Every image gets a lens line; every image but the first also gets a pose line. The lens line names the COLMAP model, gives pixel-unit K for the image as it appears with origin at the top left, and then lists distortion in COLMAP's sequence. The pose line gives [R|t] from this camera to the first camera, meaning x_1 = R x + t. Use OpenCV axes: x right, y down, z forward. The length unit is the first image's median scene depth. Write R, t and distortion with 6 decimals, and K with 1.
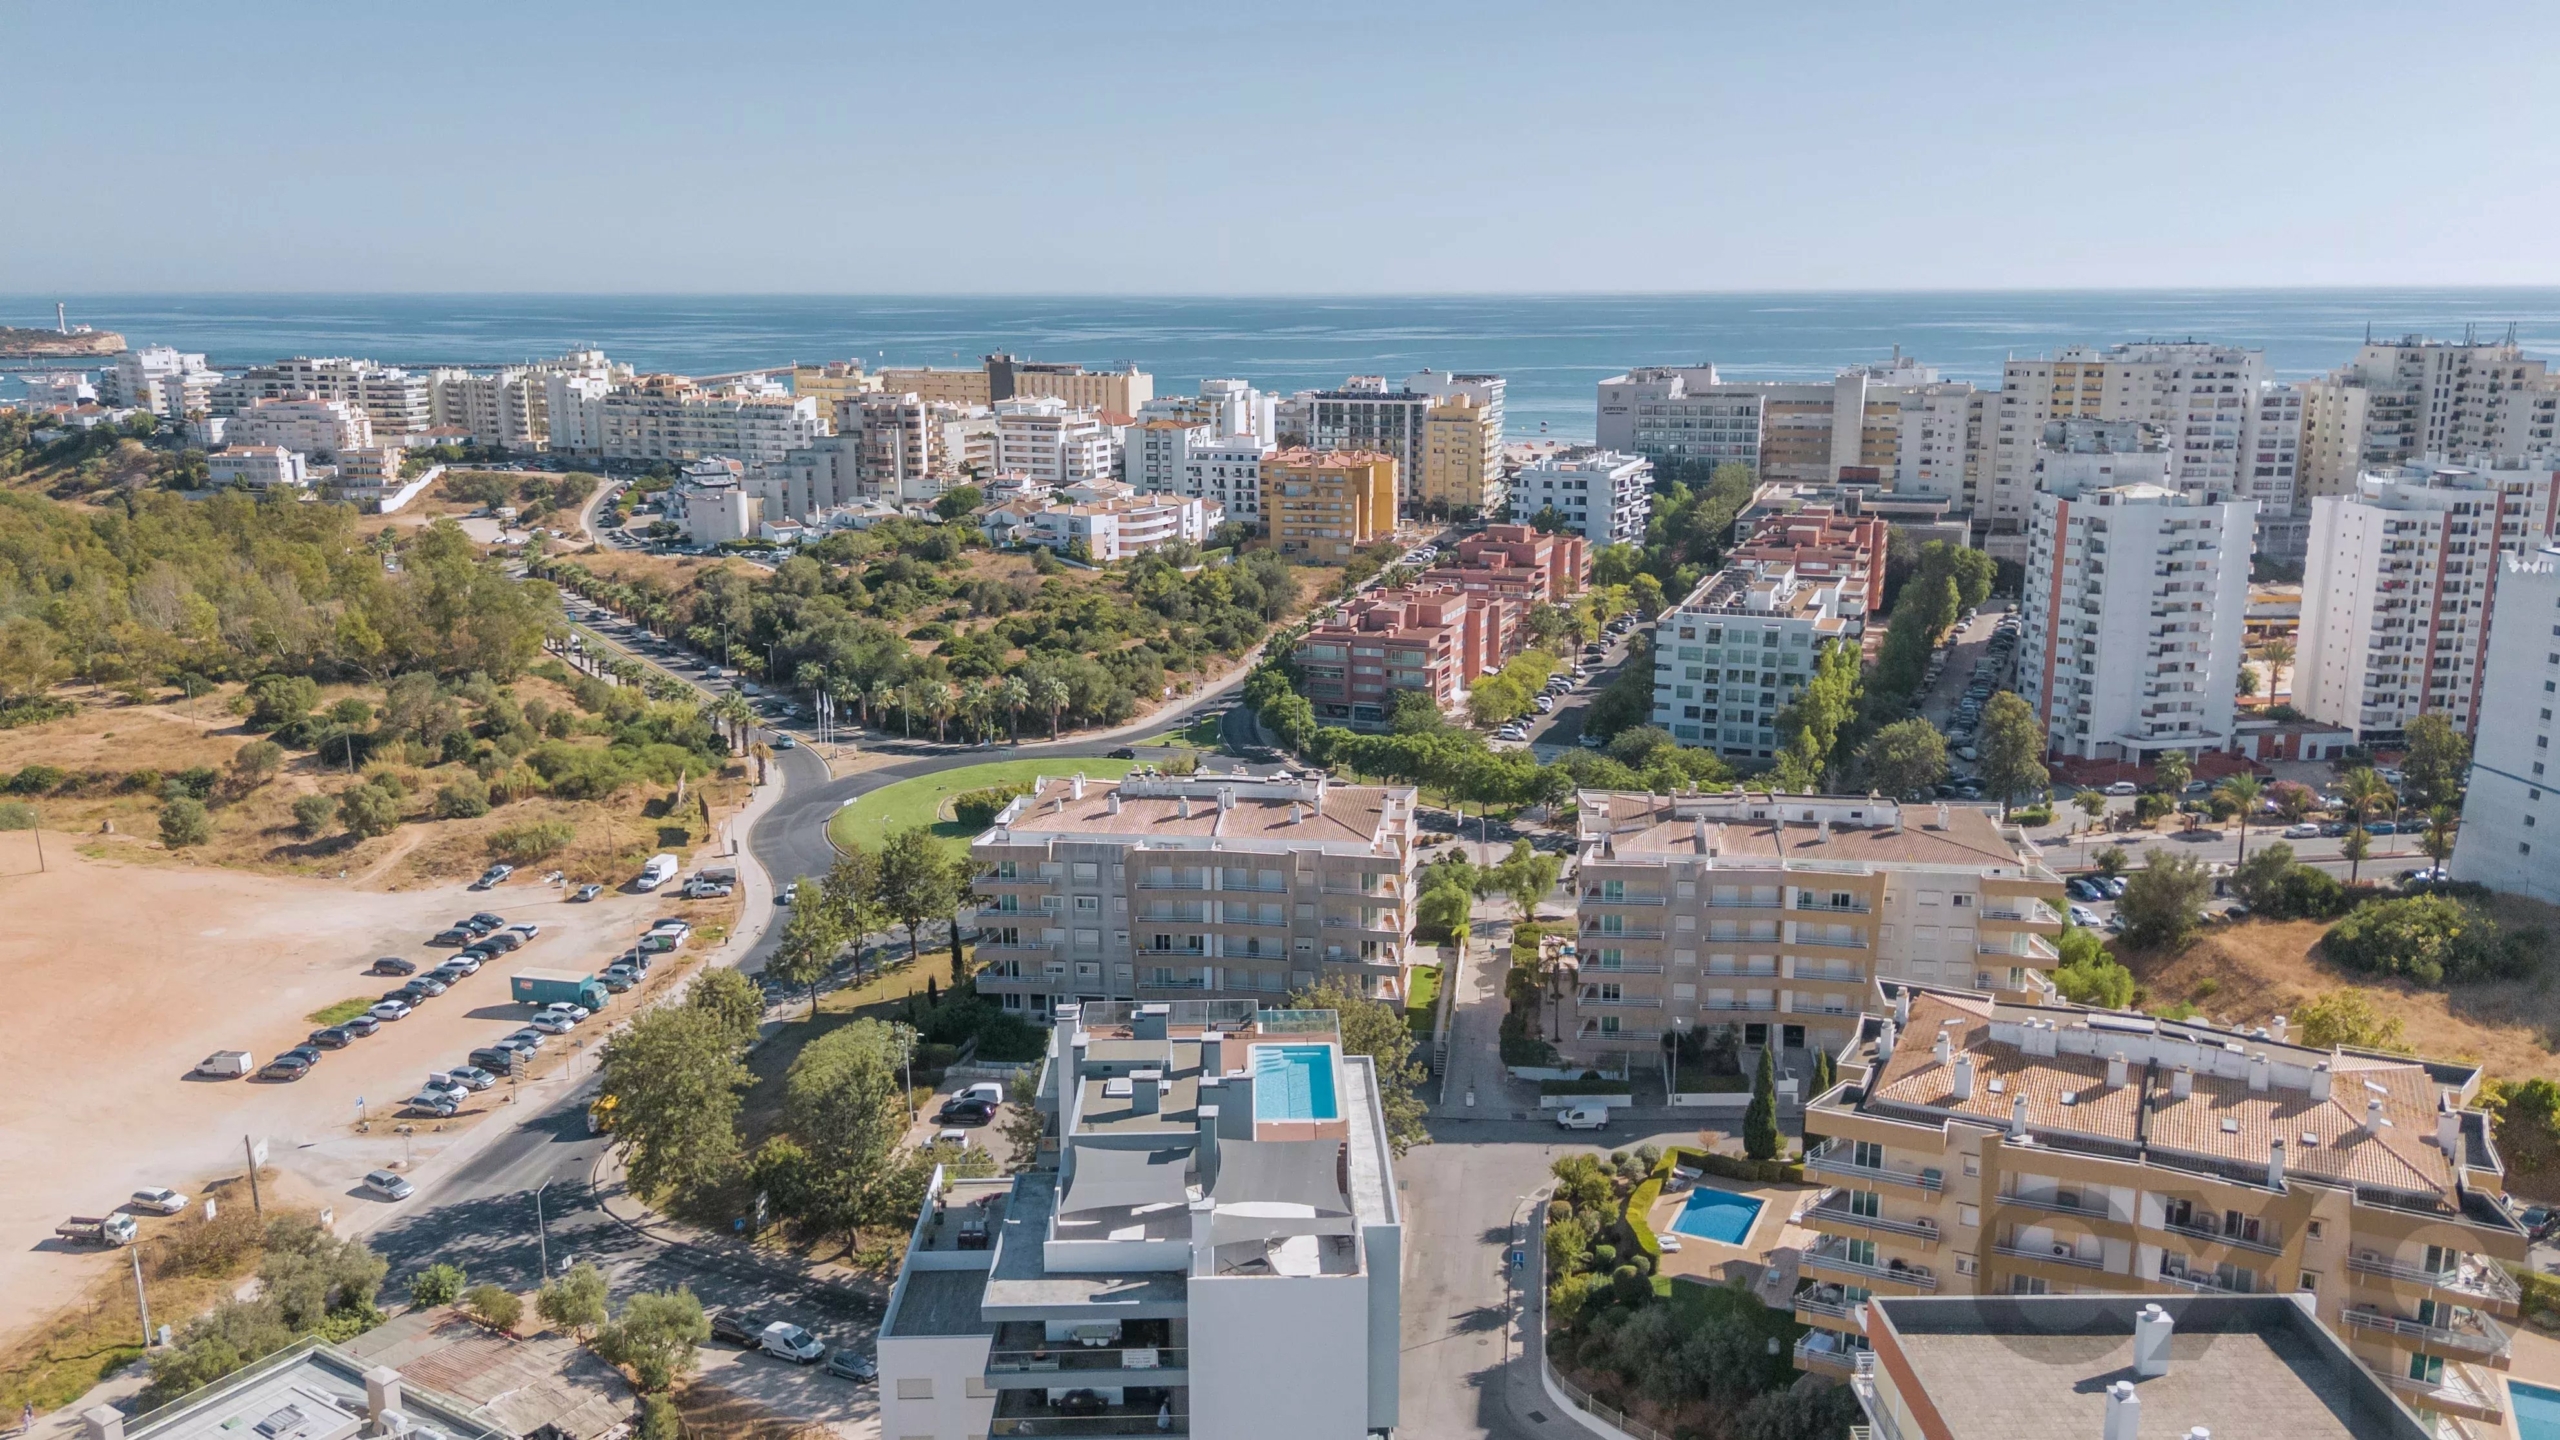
lens RADIAL K [[1933.6, 0, 1316.8], [0, 1933.6, 727.5], [0, 0, 1]] dist [0.112058, -0.132793]
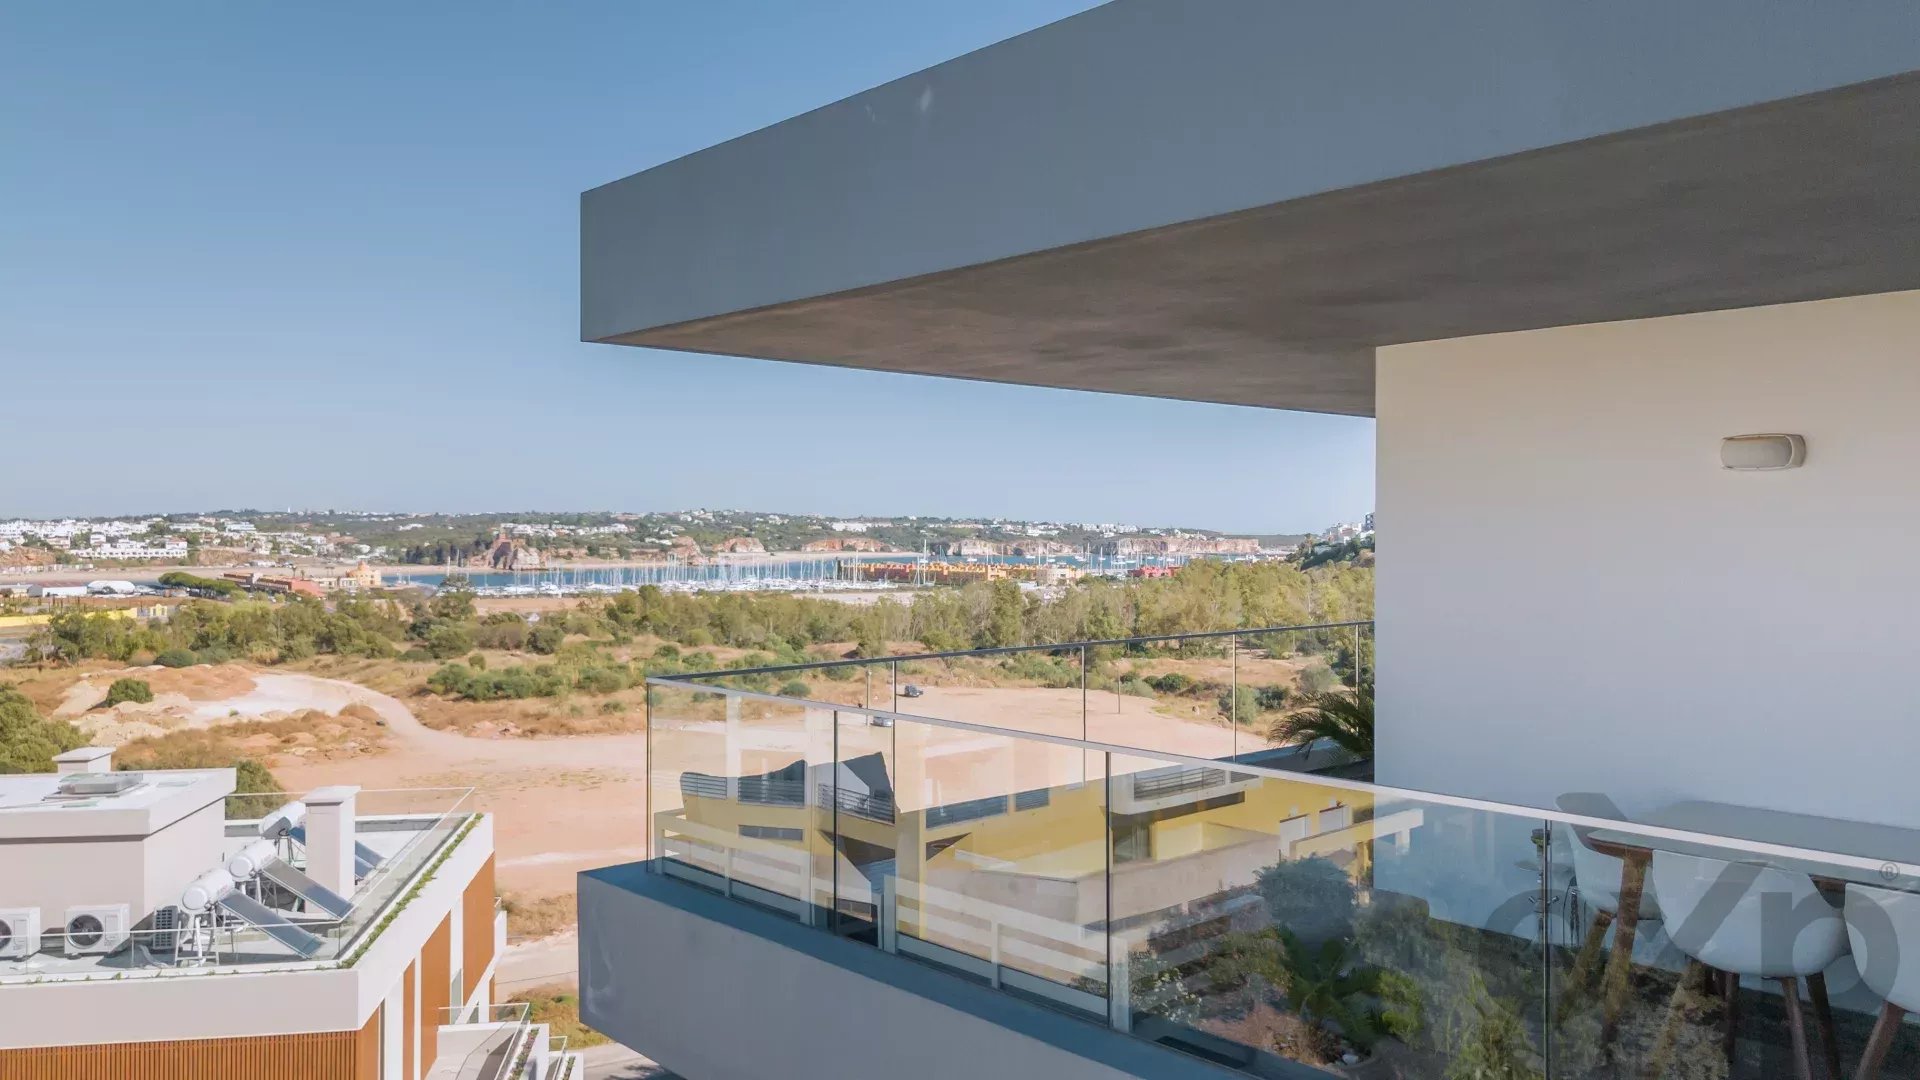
lens RADIAL K [[1431.5, 0, 960.0], [0, 1431.5, 540.0], [0, 0, 1]] dist [0.102173, -0.123724]
pose [[0.656044, 0.007498, -0.754686, -0.015470], [-0.170189, 0.975665, -0.138250, 0.053612], [0.735284, 0.219137, 0.641355, 0.161939]]
